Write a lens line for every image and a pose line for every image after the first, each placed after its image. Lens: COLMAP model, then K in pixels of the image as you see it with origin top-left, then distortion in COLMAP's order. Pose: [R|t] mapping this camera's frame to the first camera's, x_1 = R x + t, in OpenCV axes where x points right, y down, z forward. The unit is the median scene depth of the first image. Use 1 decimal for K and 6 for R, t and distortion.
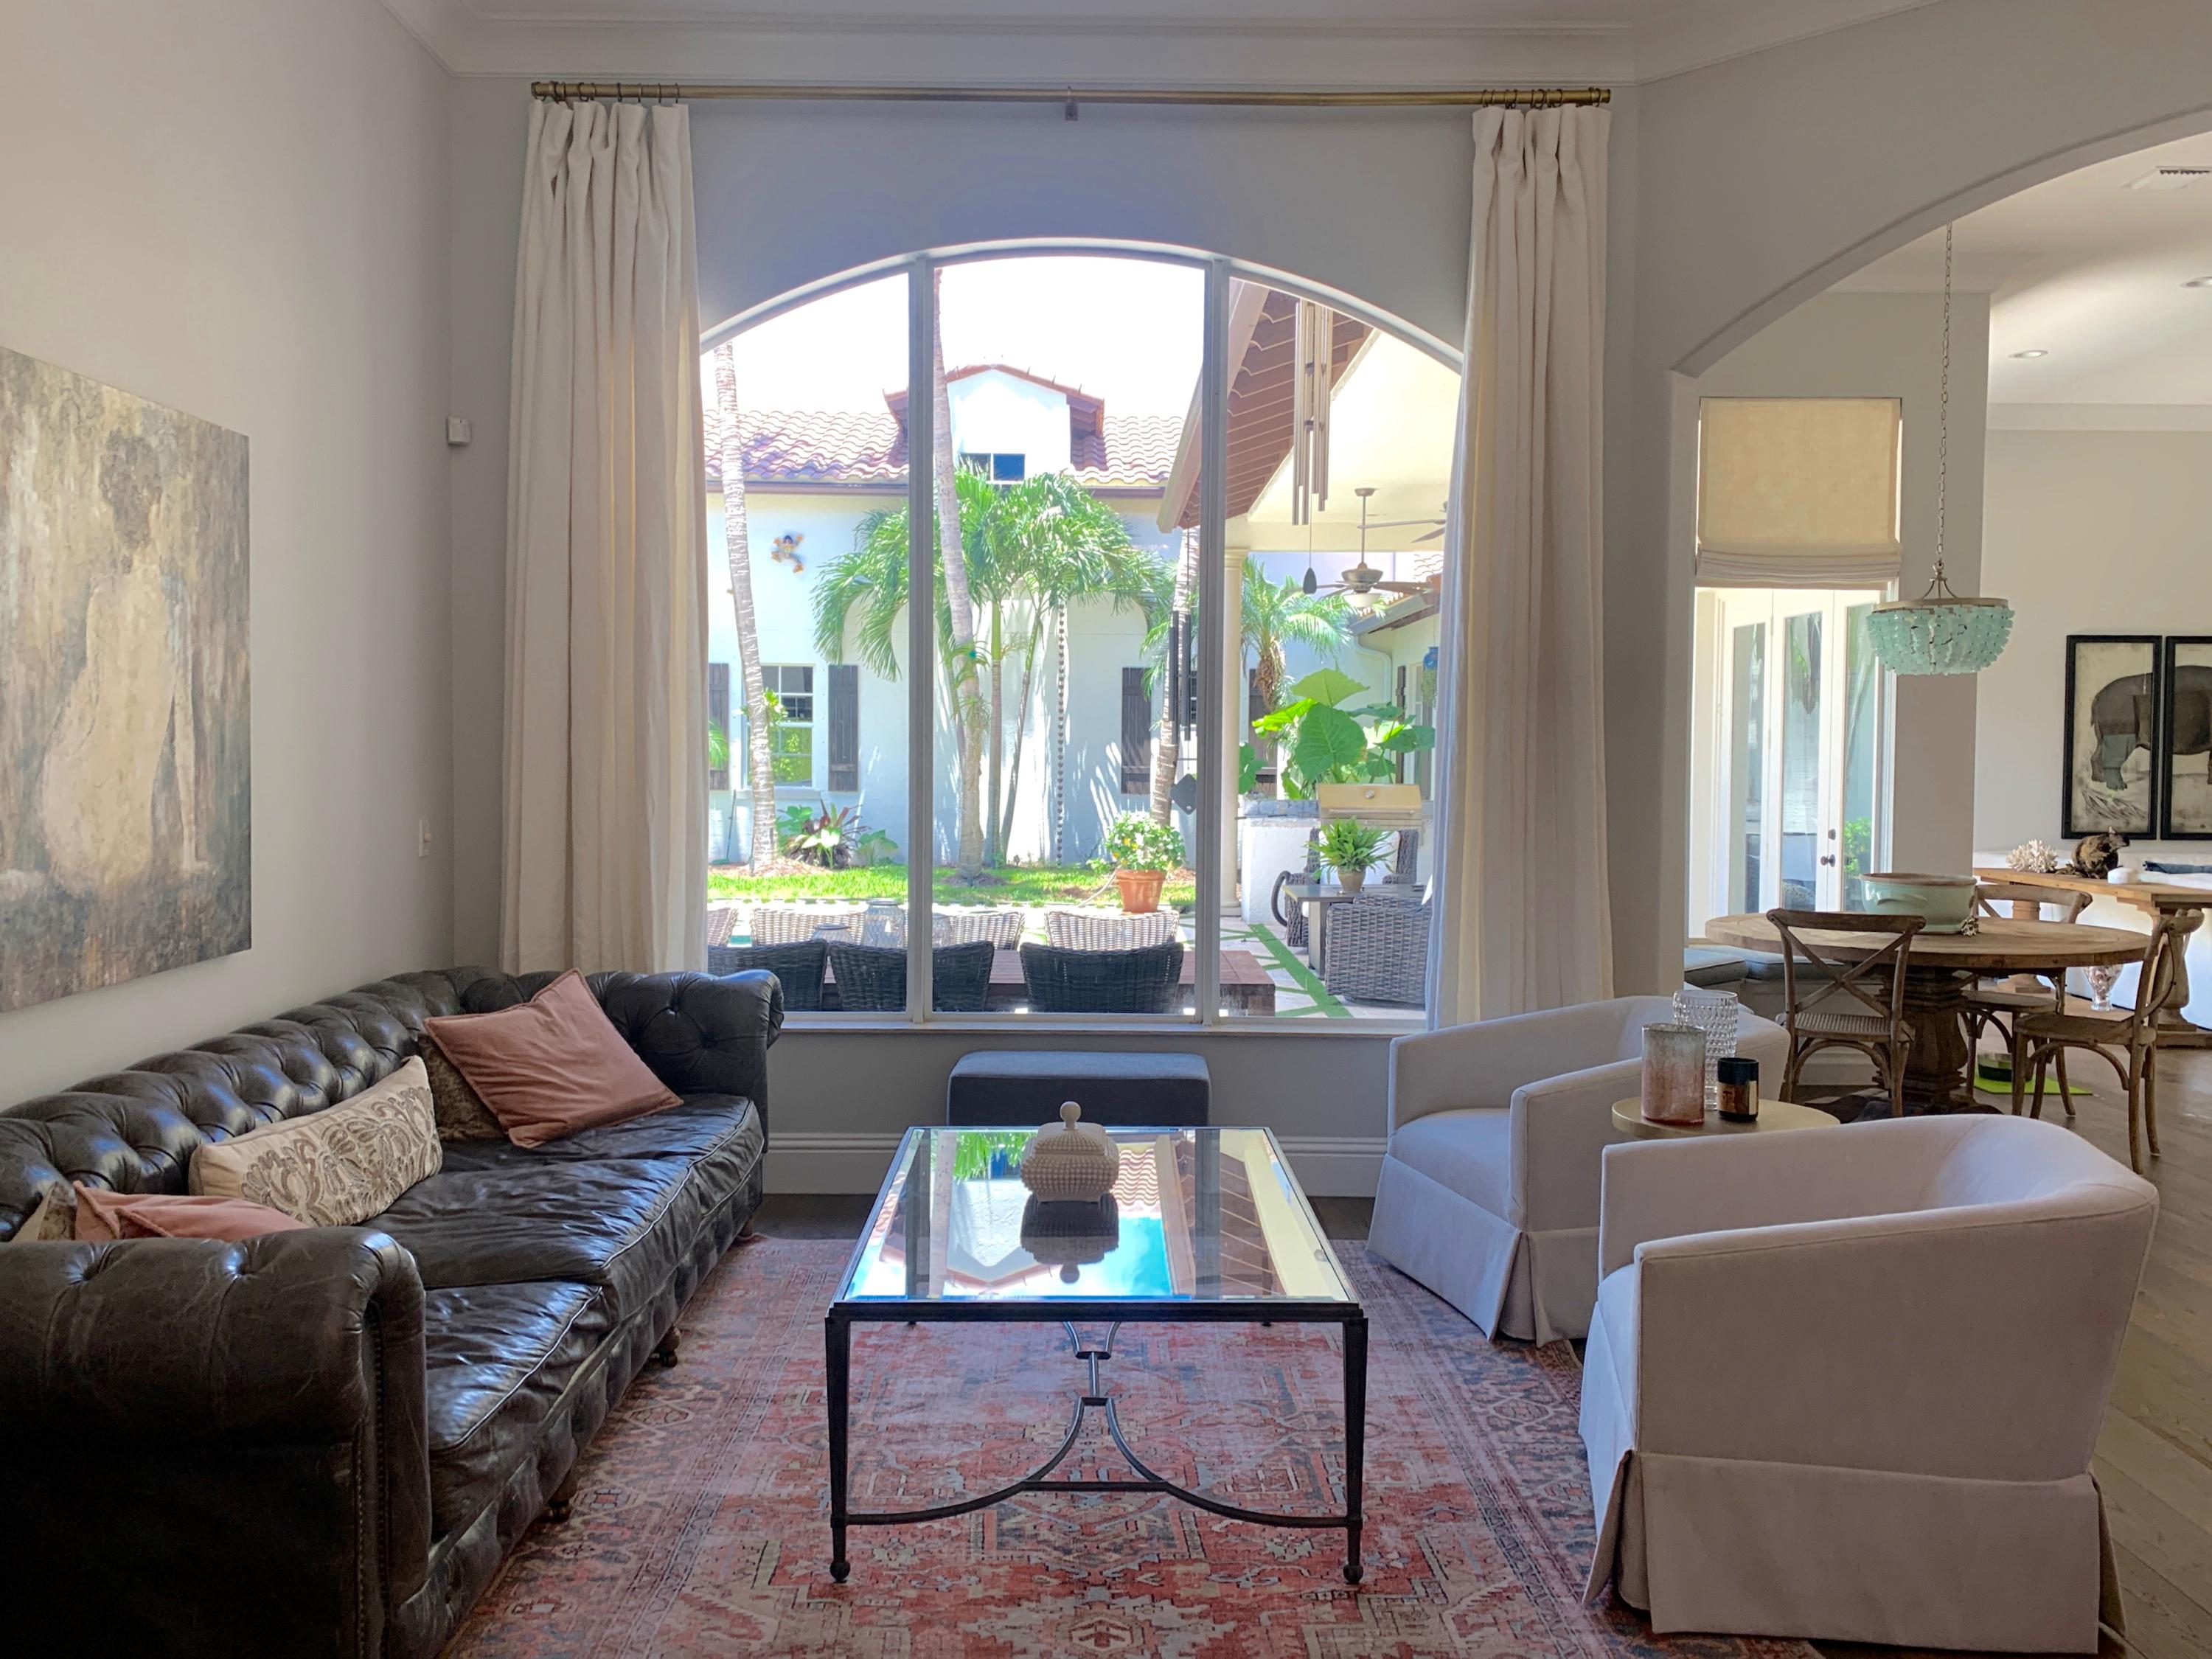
lens RADIAL K [[1740.0, 0, 1100.0], [0, 1740.0, 831.4], [0, 0, 1]] dist [0.053337, -0.001096]
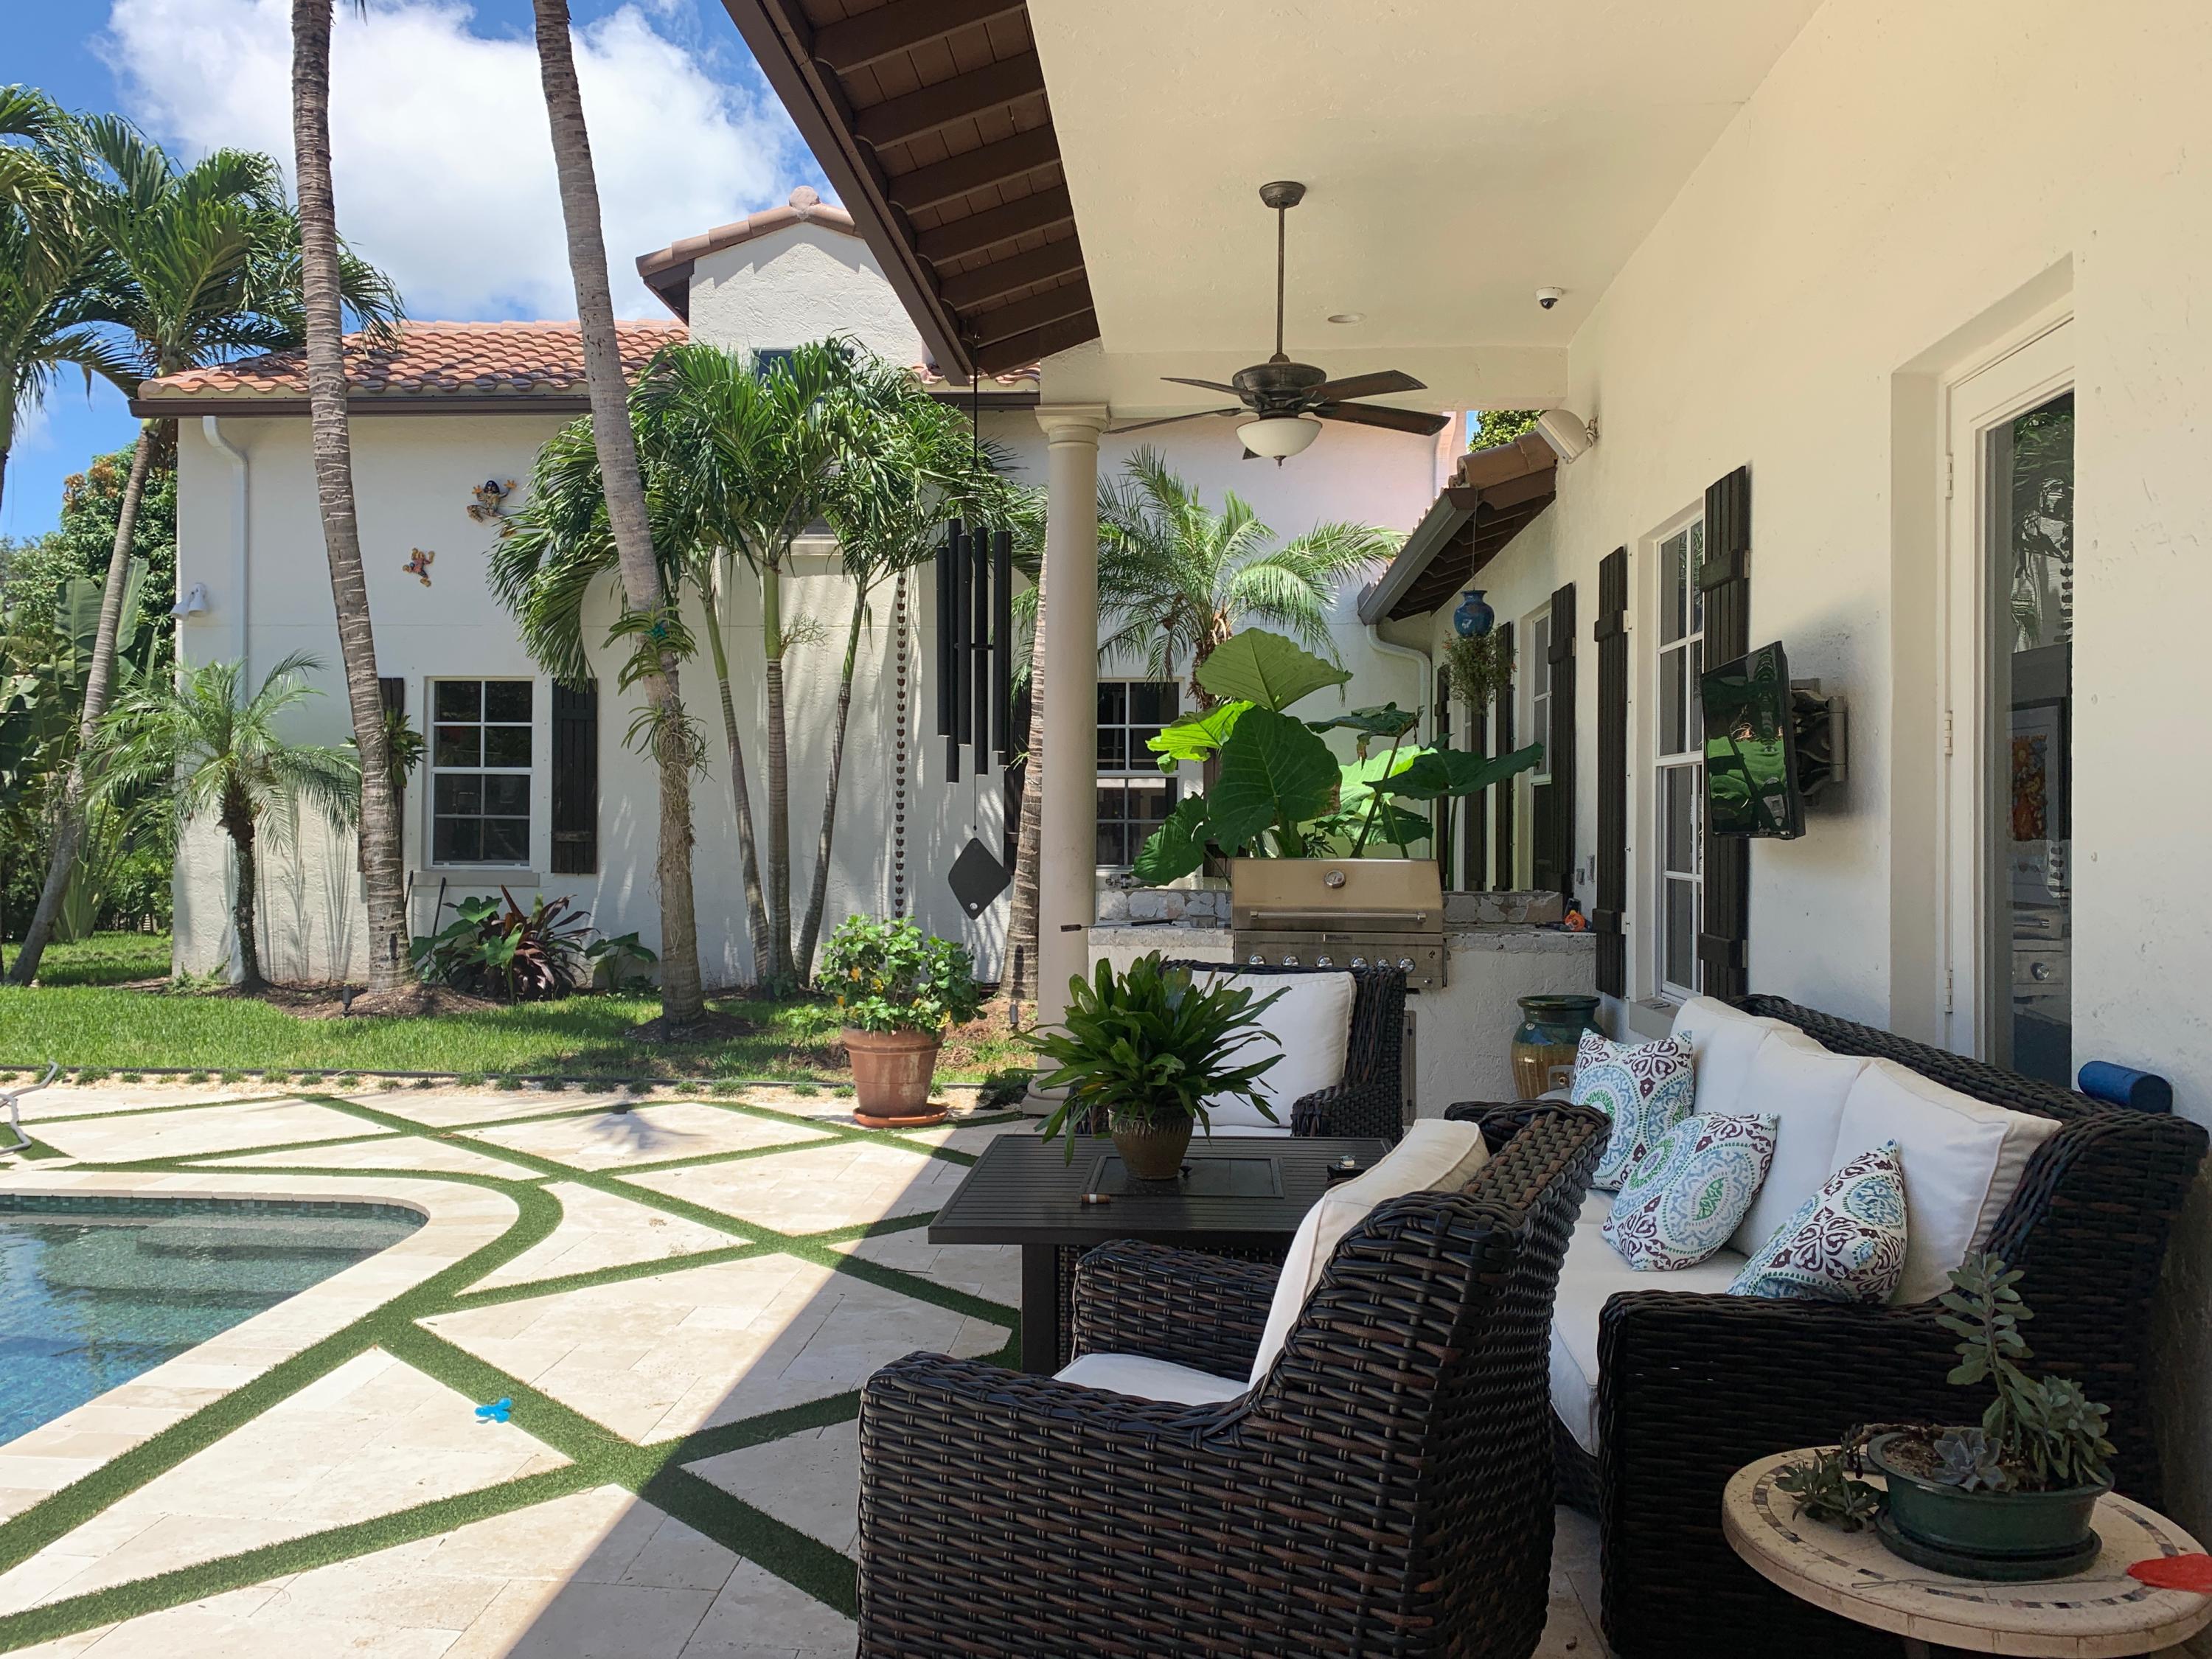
lens RADIAL K [[1740.0, 0, 1098.3], [0, 1740.0, 825.9], [0, 0, 1]] dist [0.053337, -0.001096]
pose [[0.997866, -0.002086, -0.065256, 0.121243], [-0.001221, 0.998718, -0.050598, -0.011576], [0.065278, 0.050570, 0.996585, 0.511793]]
